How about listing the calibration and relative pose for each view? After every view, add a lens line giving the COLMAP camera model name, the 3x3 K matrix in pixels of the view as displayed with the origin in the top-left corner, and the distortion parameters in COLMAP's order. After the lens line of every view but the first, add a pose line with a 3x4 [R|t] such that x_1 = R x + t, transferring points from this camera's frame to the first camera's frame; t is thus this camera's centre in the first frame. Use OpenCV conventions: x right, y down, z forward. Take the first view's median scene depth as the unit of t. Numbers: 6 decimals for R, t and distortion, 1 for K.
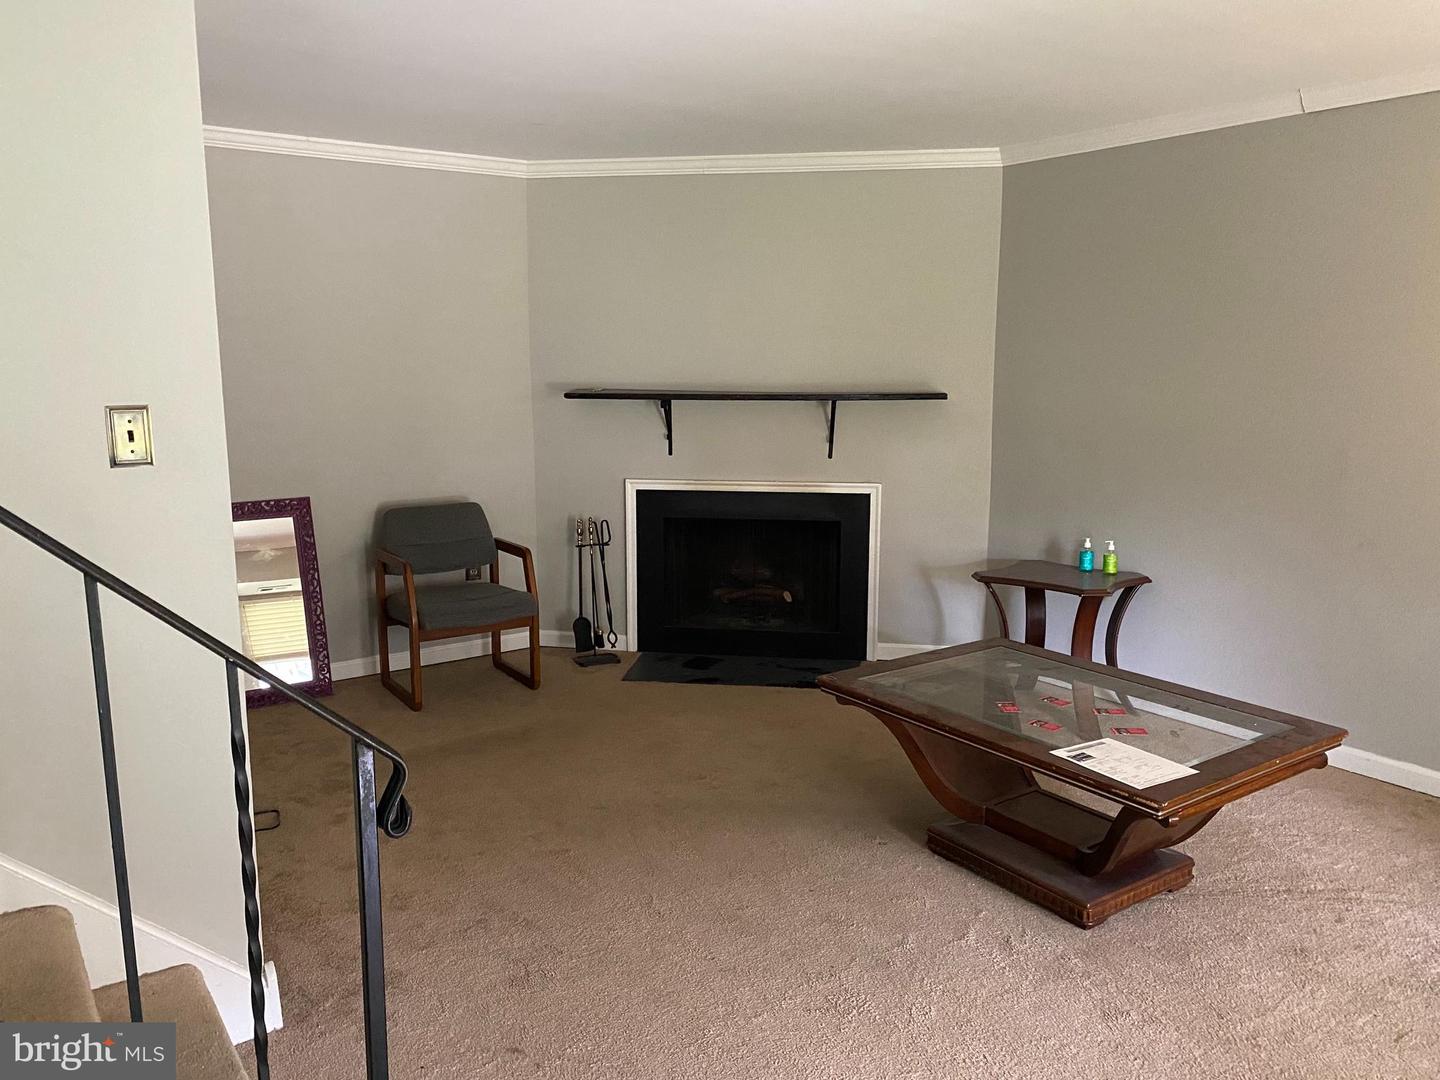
lens RADIAL K [[1095.4, 0, 720.0], [0, 1095.4, 540.0], [0, 0, 1]] dist [-0.002910, 0.034454]
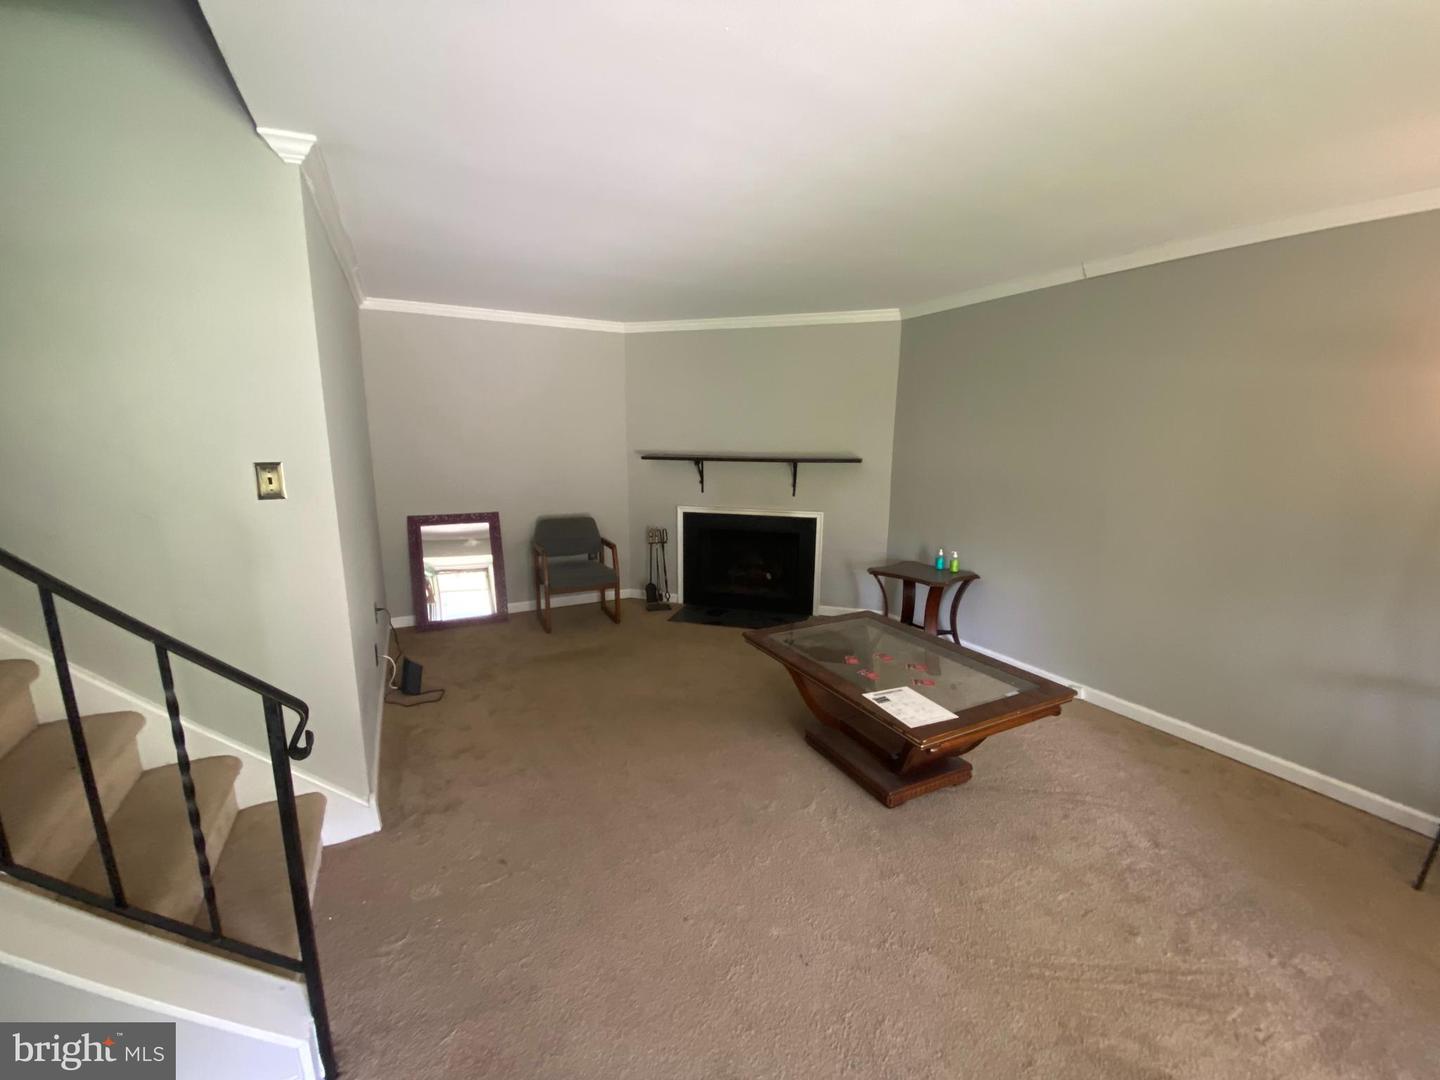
lens RADIAL K [[580.3, 0, 715.7], [0, 580.3, 545.2], [0, 0, 1]] dist [0.010401, -0.000017]
pose [[0.990752, 0.032450, -0.131745, 0.112626], [-0.029938, 0.999331, 0.021002, -0.015451], [0.132338, -0.016863, 0.991061, 0.096447]]
